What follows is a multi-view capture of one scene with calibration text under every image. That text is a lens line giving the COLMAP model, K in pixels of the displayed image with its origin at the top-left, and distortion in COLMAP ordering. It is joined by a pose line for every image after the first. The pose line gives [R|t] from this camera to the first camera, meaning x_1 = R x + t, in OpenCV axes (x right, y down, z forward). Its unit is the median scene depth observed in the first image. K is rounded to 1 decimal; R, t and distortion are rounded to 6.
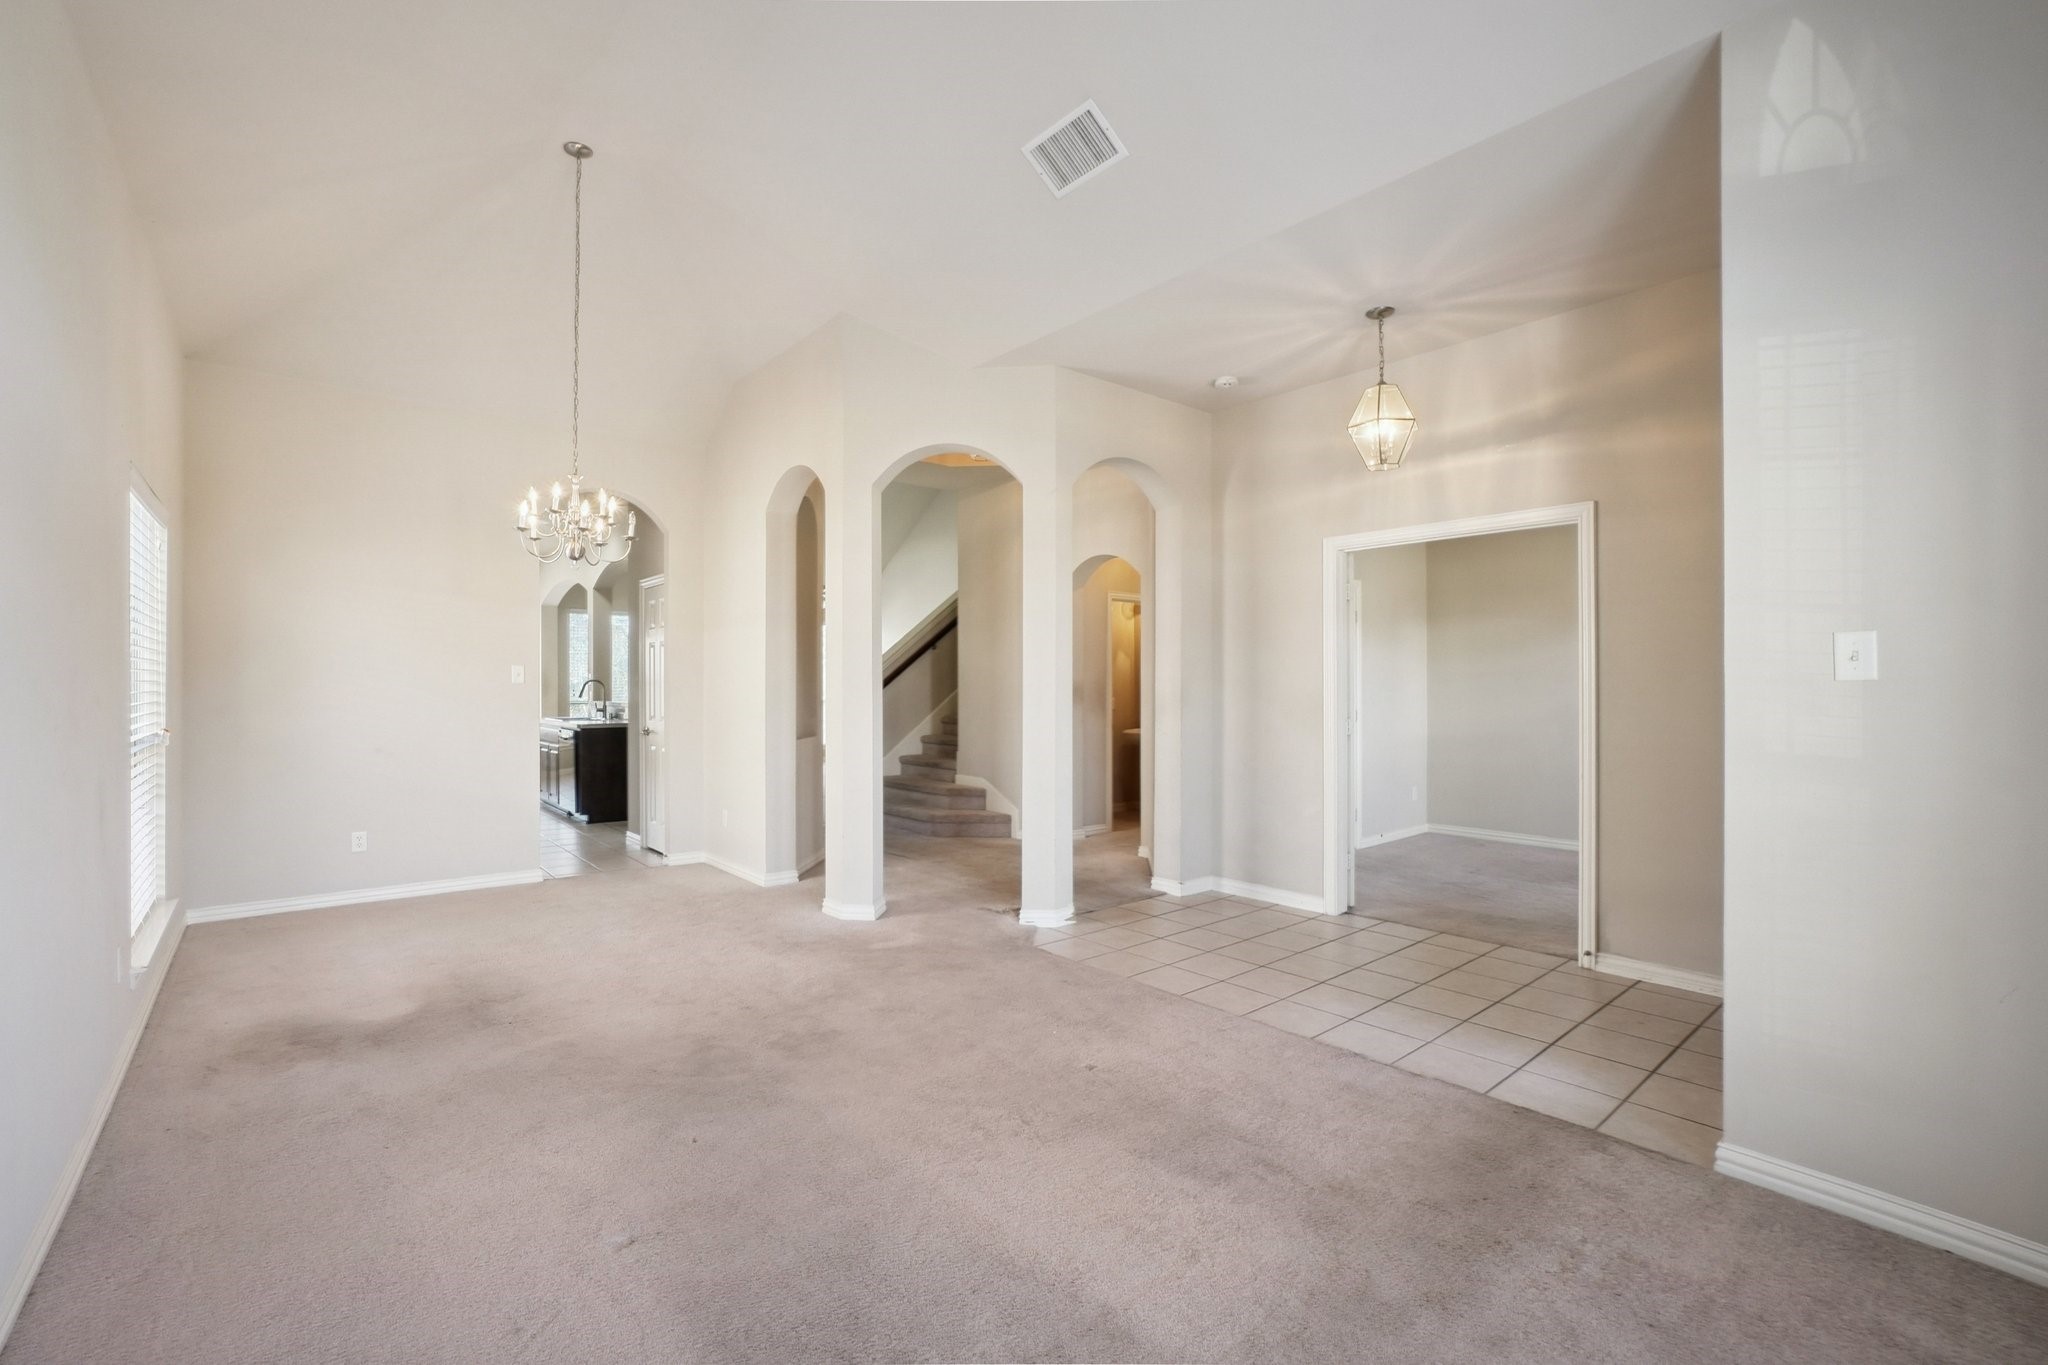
lens RADIAL K [[914.6, 0, 1040.3], [0, 914.6, 701.3], [0, 0, 1]] dist [-0.035324, 0.005775]
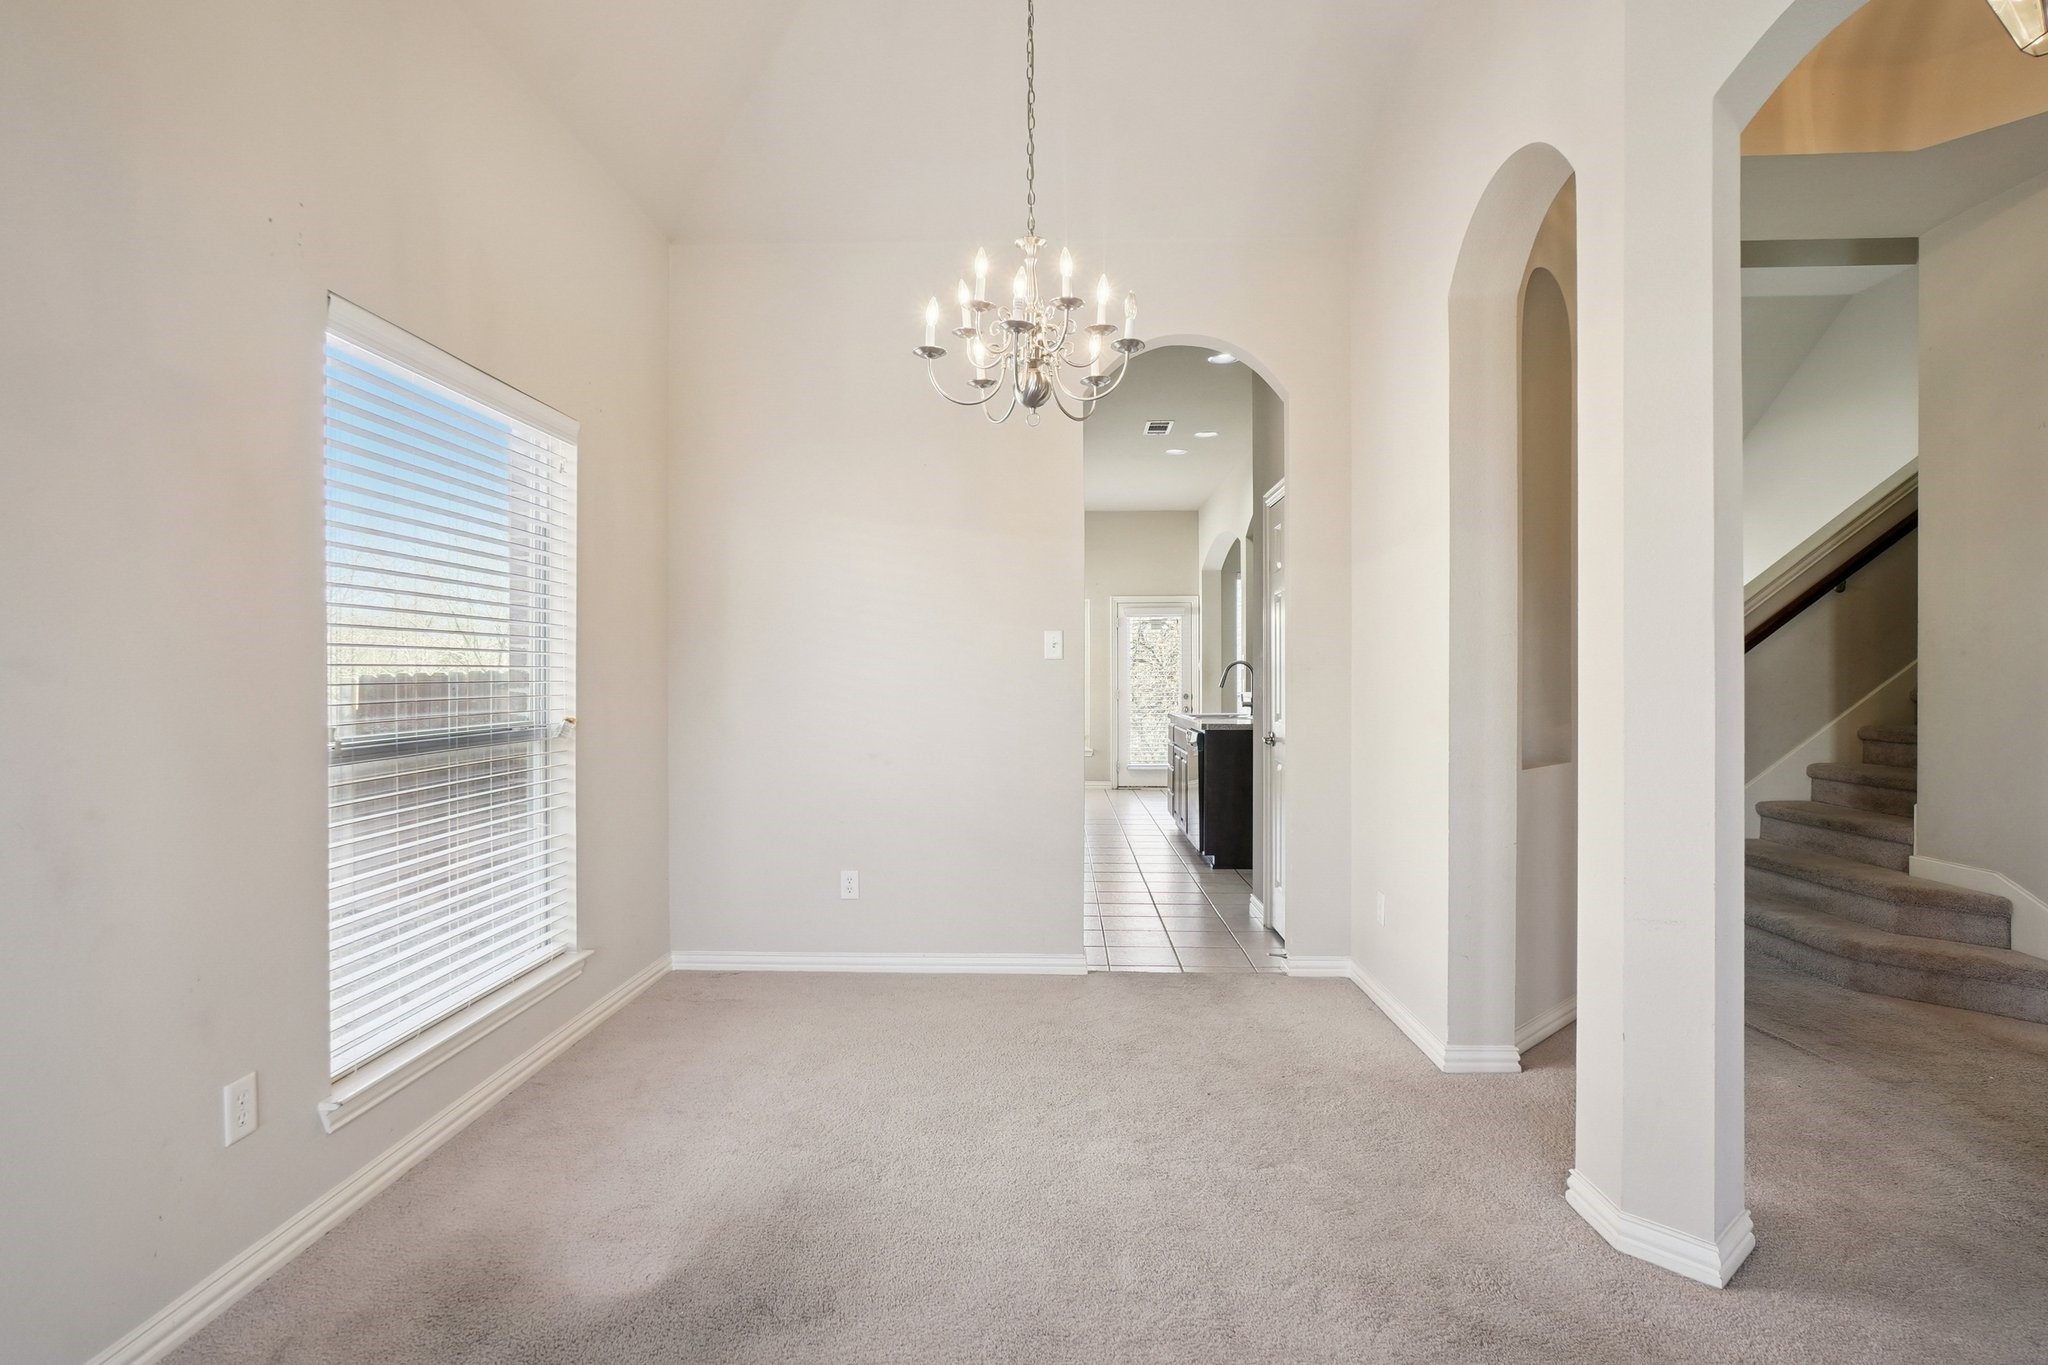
lens RADIAL K [[1064.6, 0, 1021.5], [0, 1064.6, 683.8], [0, 0, 1]] dist [-0.000629, 0.012974]
pose [[0.739920, 0.000901, -0.672694, -0.064783], [-0.009787, 0.999908, -0.009426, 0.003852], [0.672624, 0.013559, 0.739860, 0.317577]]
